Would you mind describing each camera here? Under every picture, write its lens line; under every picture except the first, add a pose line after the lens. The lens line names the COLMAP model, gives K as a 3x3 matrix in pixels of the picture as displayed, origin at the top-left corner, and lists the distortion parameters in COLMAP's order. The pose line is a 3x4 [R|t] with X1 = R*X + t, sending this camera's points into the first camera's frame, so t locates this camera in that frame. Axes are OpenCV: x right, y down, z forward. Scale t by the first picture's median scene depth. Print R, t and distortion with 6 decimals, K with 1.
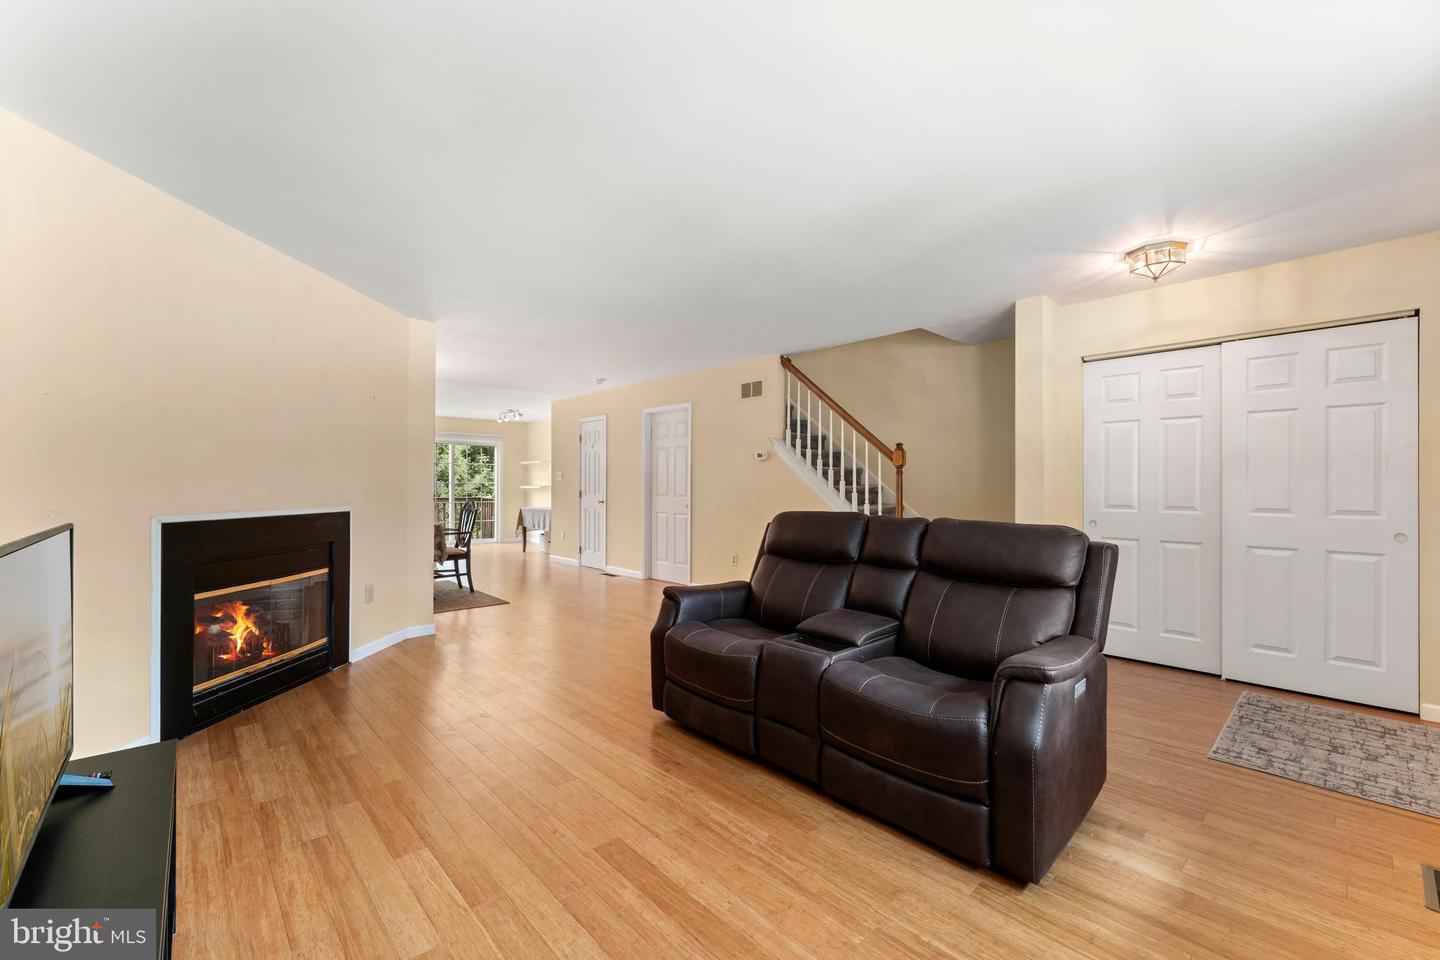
lens RADIAL K [[580.9, 0, 725.9], [0, 580.9, 487.2], [0, 0, 1]] dist [-0.000201, 0.001347]
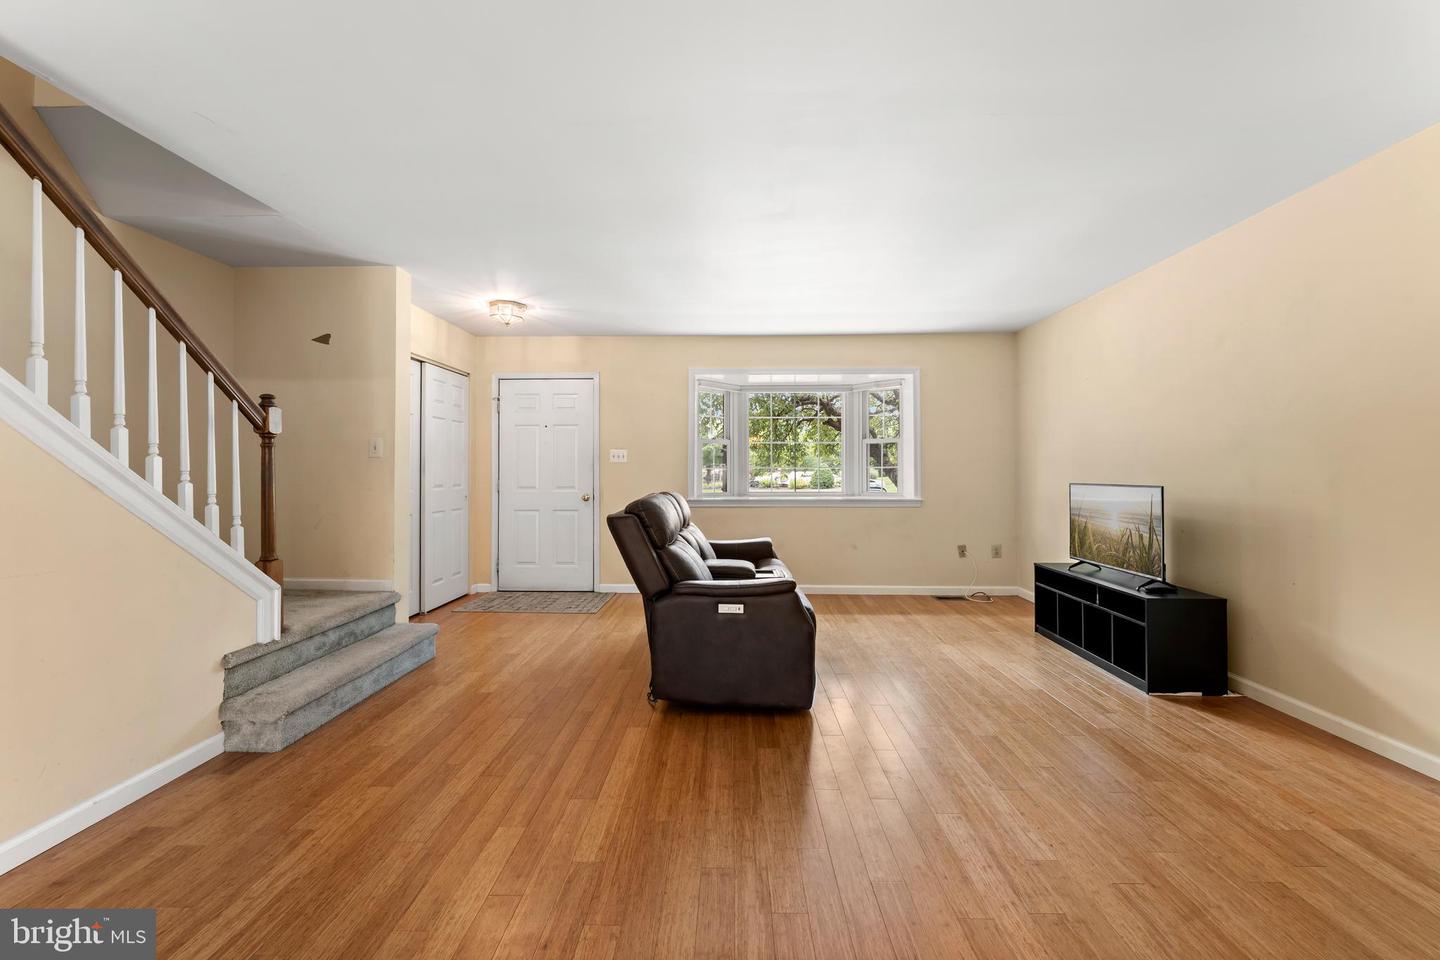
lens RADIAL K [[580.9, 0, 725.0], [0, 580.9, 465.2], [0, 0, 1]] dist [-0.000201, 0.001347]
pose [[-0.710995, 0.005211, 0.703178, -0.722798], [-0.011454, 0.999754, -0.018990, -0.001716], [-0.703104, -0.021556, -0.710760, 1.908481]]
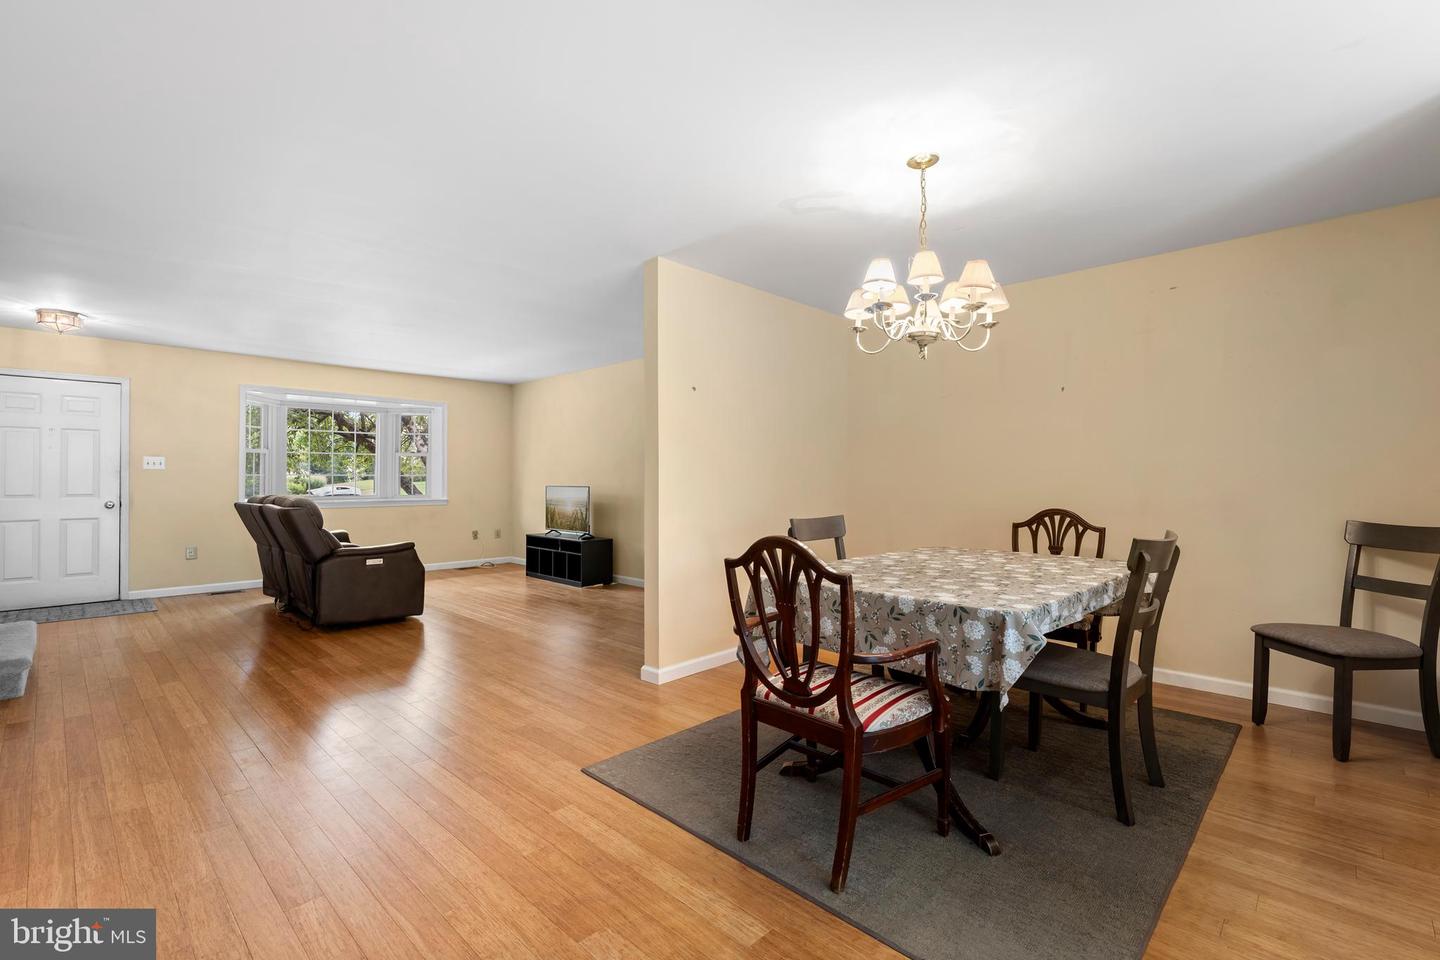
lens RADIAL K [[639.2, 0, 713.6], [0, 639.2, 477.7], [0, 0, 1]] dist [-0.002427, 0.000494]
pose [[-0.998991, -0.006045, -0.044510, -0.924067], [-0.005394, 0.999877, -0.014741, 0.006801], [0.044594, -0.014486, -0.998900, 3.118419]]
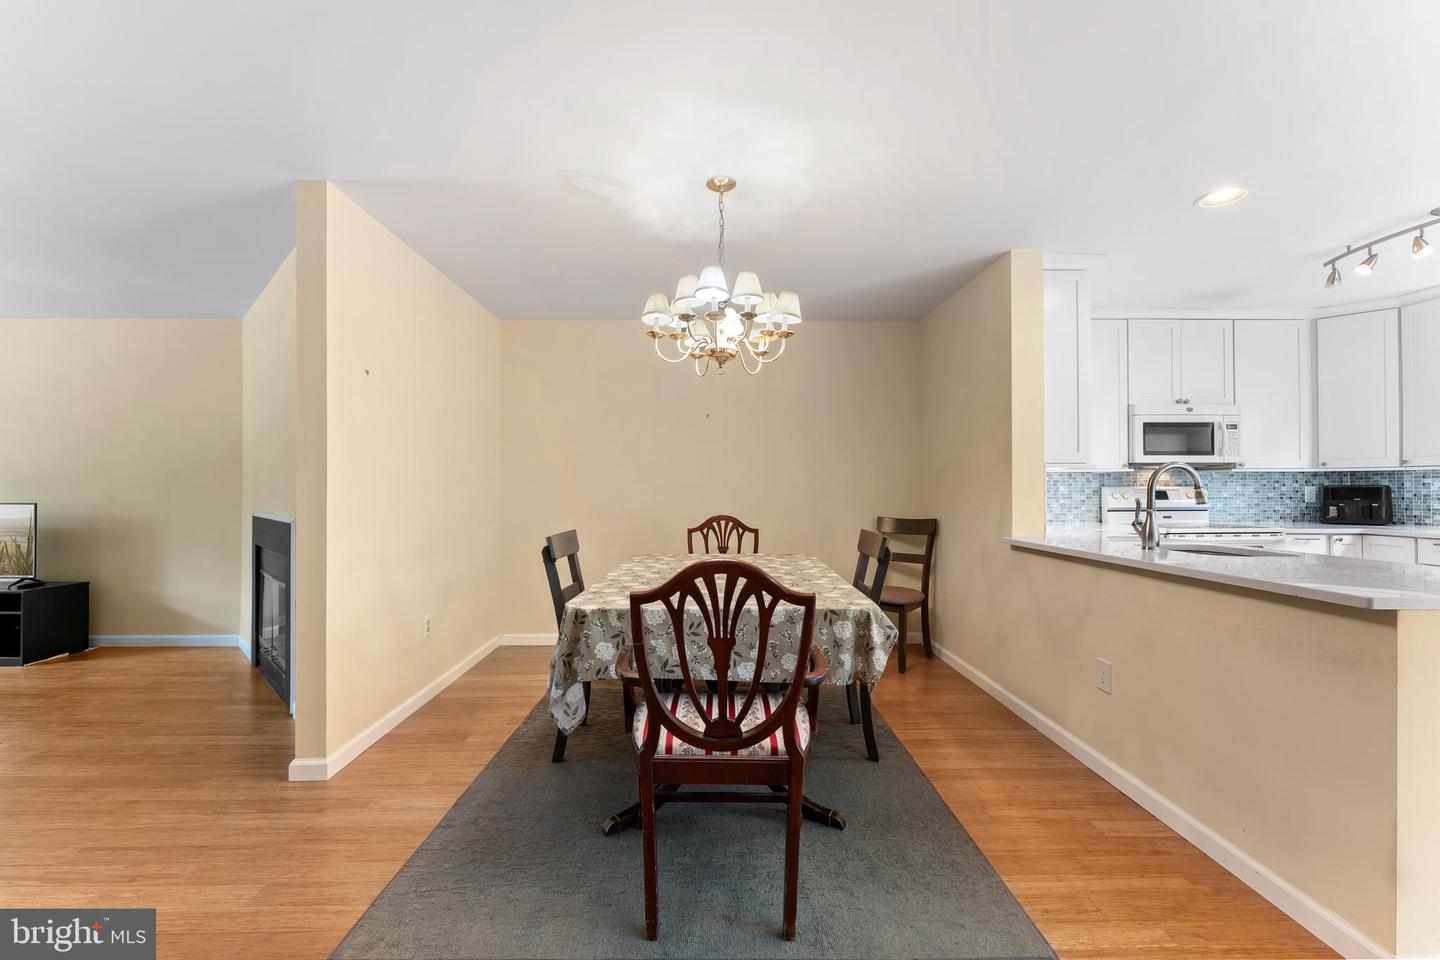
lens RADIAL K [[580.9, 0, 715.4], [0, 580.9, 484.7], [0, 0, 1]] dist [-0.000201, 0.001347]
pose [[-0.678101, -0.010993, -0.734886, -0.606407], [0.005130, 0.999793, -0.019690, 0.000641], [0.734951, -0.017122, -0.677904, 2.774486]]
